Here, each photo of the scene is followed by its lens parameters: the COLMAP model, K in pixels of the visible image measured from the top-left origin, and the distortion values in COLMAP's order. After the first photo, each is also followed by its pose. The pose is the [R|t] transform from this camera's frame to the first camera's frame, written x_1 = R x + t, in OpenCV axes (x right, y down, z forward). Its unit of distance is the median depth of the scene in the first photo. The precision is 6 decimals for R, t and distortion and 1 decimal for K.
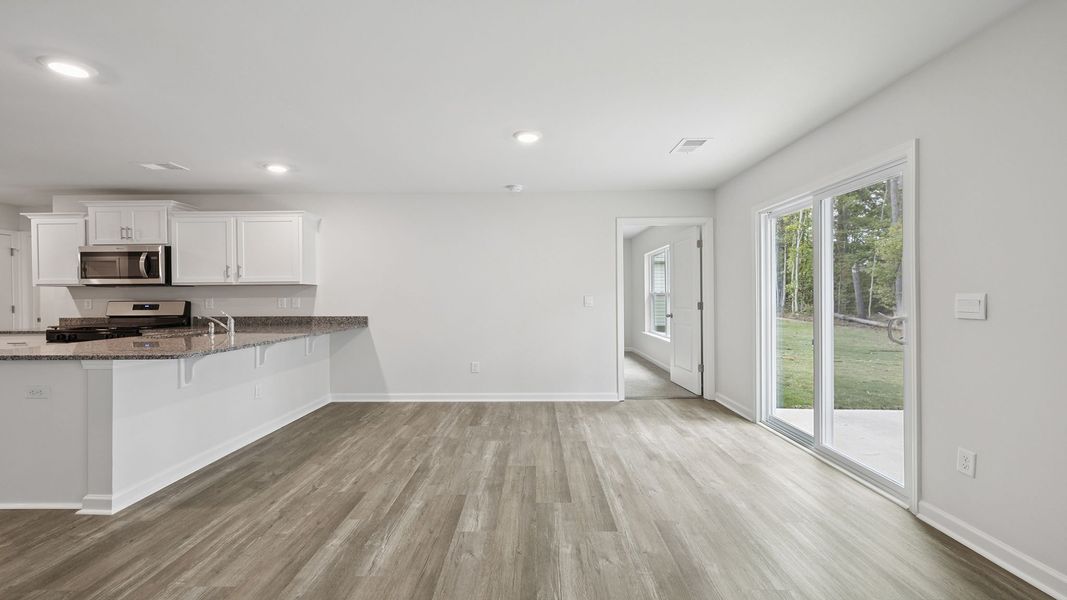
lens RADIAL K [[453.9, 0, 528.8], [0, 453.9, 295.6], [0, 0, 1]] dist [0.002280, 0.000539]
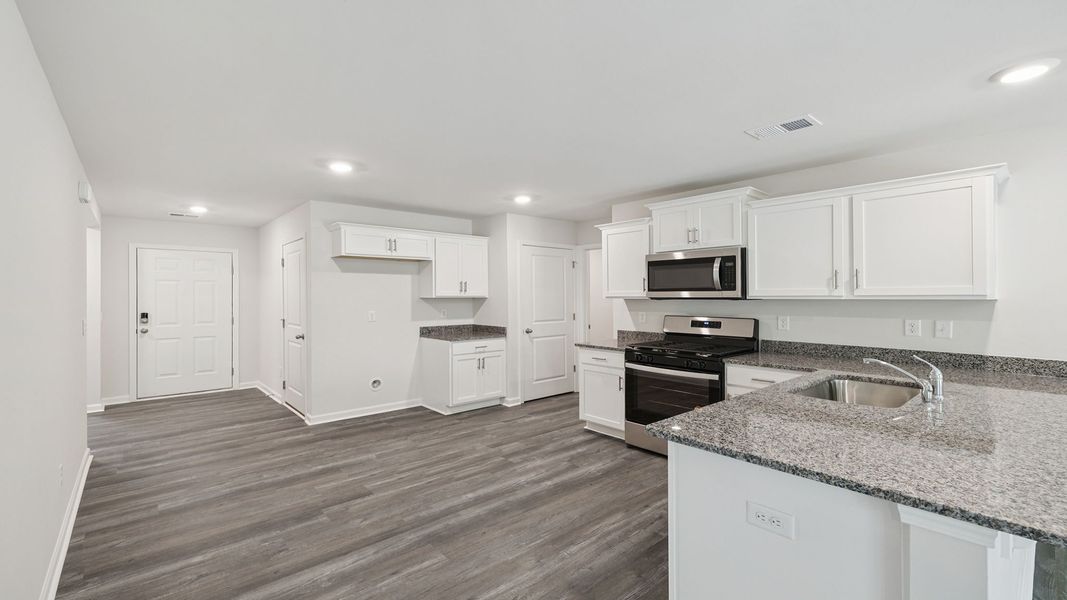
lens RADIAL K [[453.9, 0, 528.8], [0, 453.9, 295.6], [0, 0, 1]] dist [0.002280, 0.000539]
pose [[0.667818, 0.005325, -0.744306, -0.460850], [0.000015, 0.999974, 0.007168, -0.033750], [0.744325, -0.004798, 0.667801, 0.221675]]
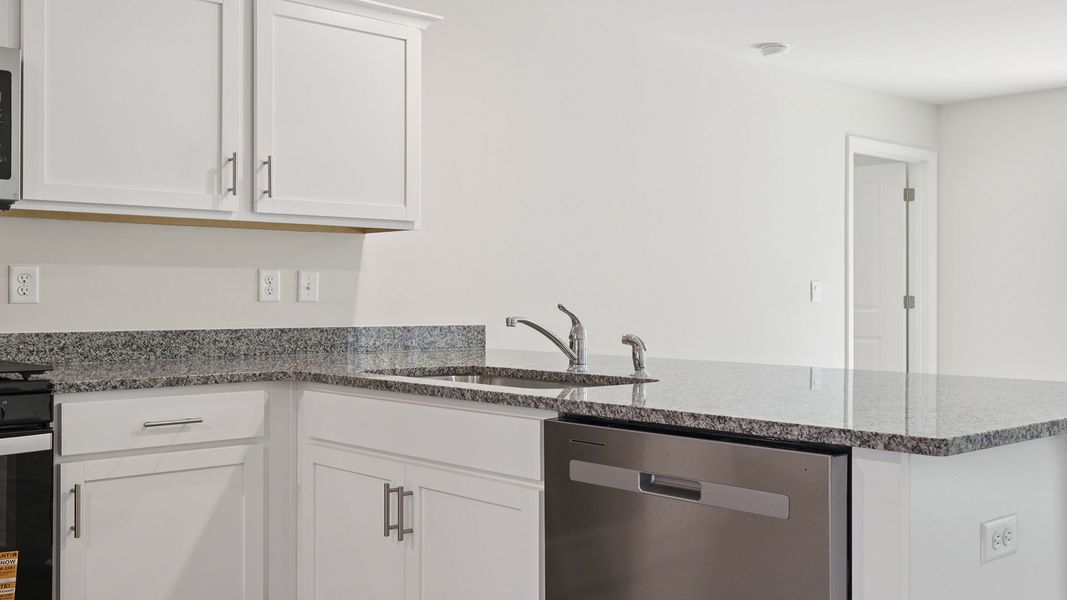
lens RADIAL K [[1063.8, 0, 528.4], [0, 1063.8, 303.4], [0, 0, 1]] dist [0.010195, 0.018273]
pose [[0.729729, 0.003960, 0.683725, -0.972272], [-0.007973, 0.999965, 0.002718, 0.026322], [-0.683690, -0.007435, 0.729734, 0.362446]]
